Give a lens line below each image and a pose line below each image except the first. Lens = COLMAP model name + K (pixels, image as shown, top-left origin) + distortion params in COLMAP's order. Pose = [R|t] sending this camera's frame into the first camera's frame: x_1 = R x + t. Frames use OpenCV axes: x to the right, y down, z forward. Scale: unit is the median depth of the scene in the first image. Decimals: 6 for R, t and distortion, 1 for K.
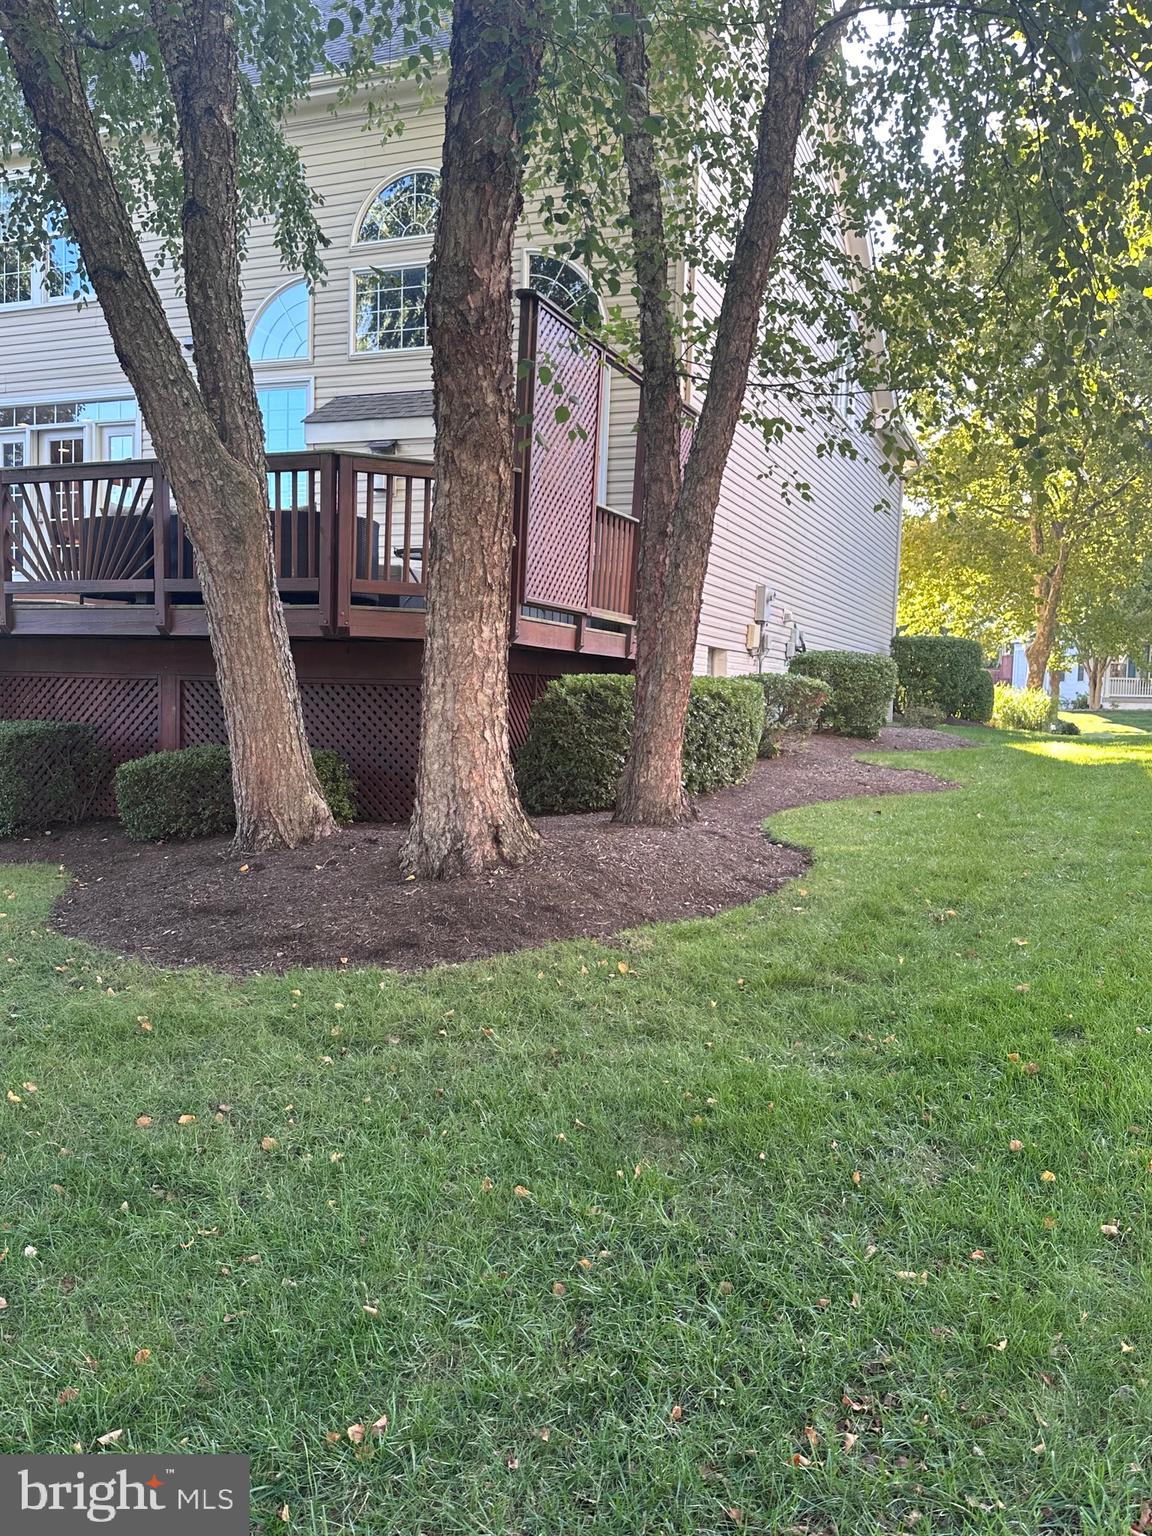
lens RADIAL K [[1296.4, 0, 574.2], [0, 1296.4, 773.2], [0, 0, 1]] dist [0.139053, 0.001818]
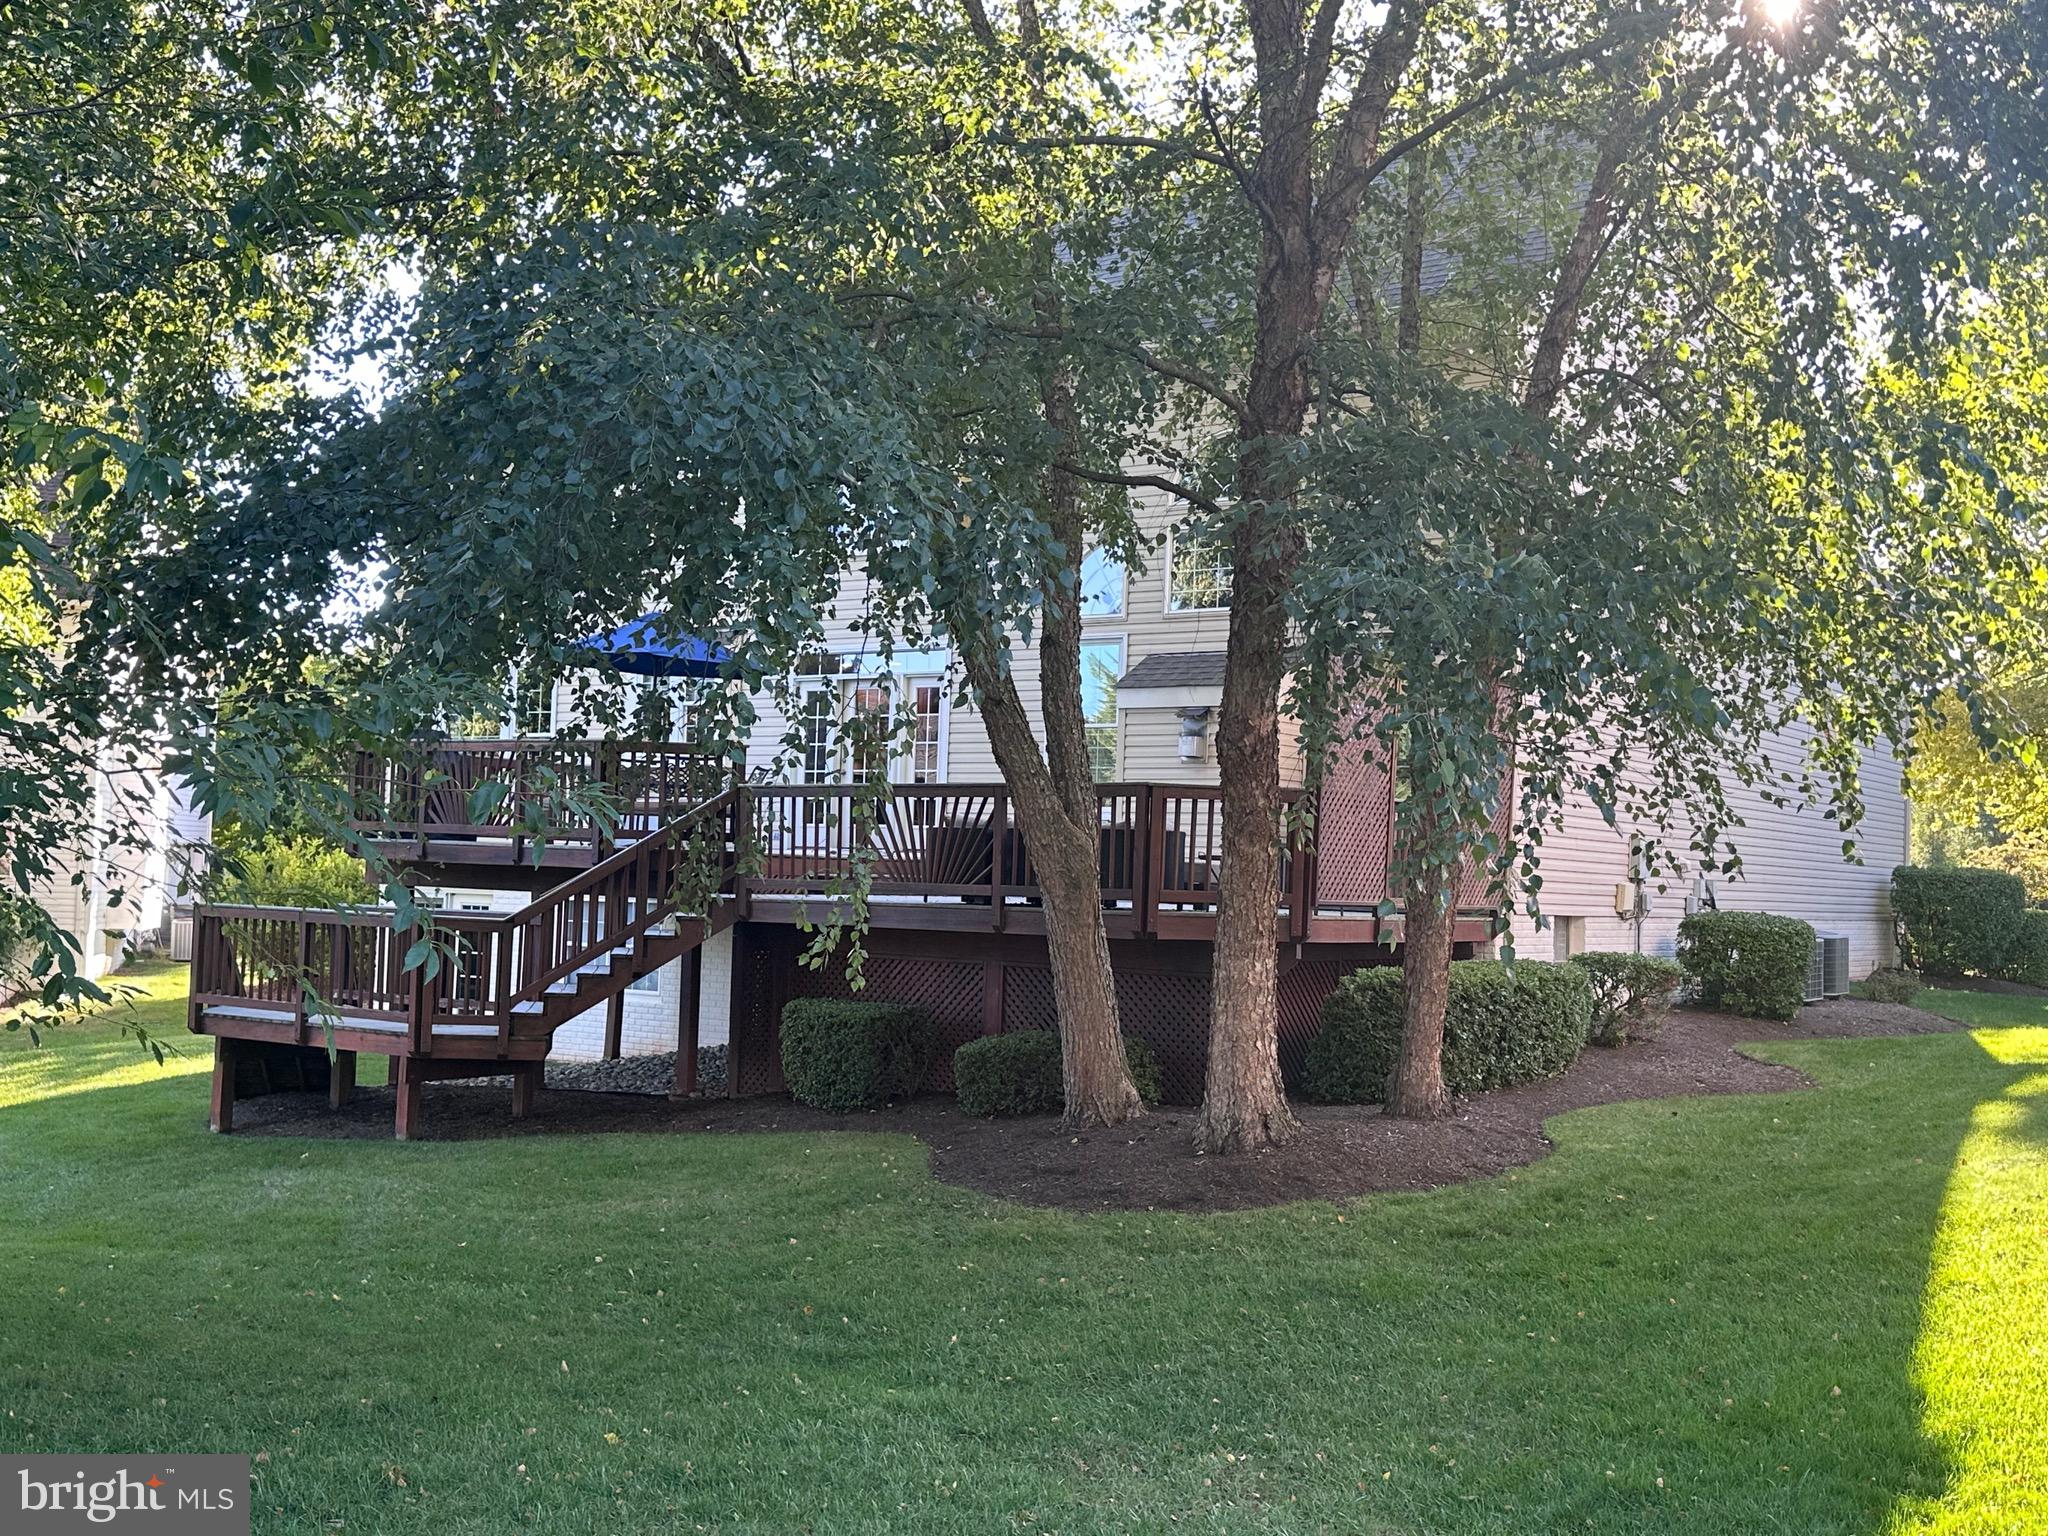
lens RADIAL K [[2170.9, 0, 1023.0], [0, 2170.9, 774.4], [0, 0, 1]] dist [0.113300, 0.000000]
pose [[0.973191, -0.004378, -0.229955, 0.155569], [-0.020326, 0.994270, -0.104950, -0.048400], [0.229097, 0.106811, 0.967526, -0.907471]]
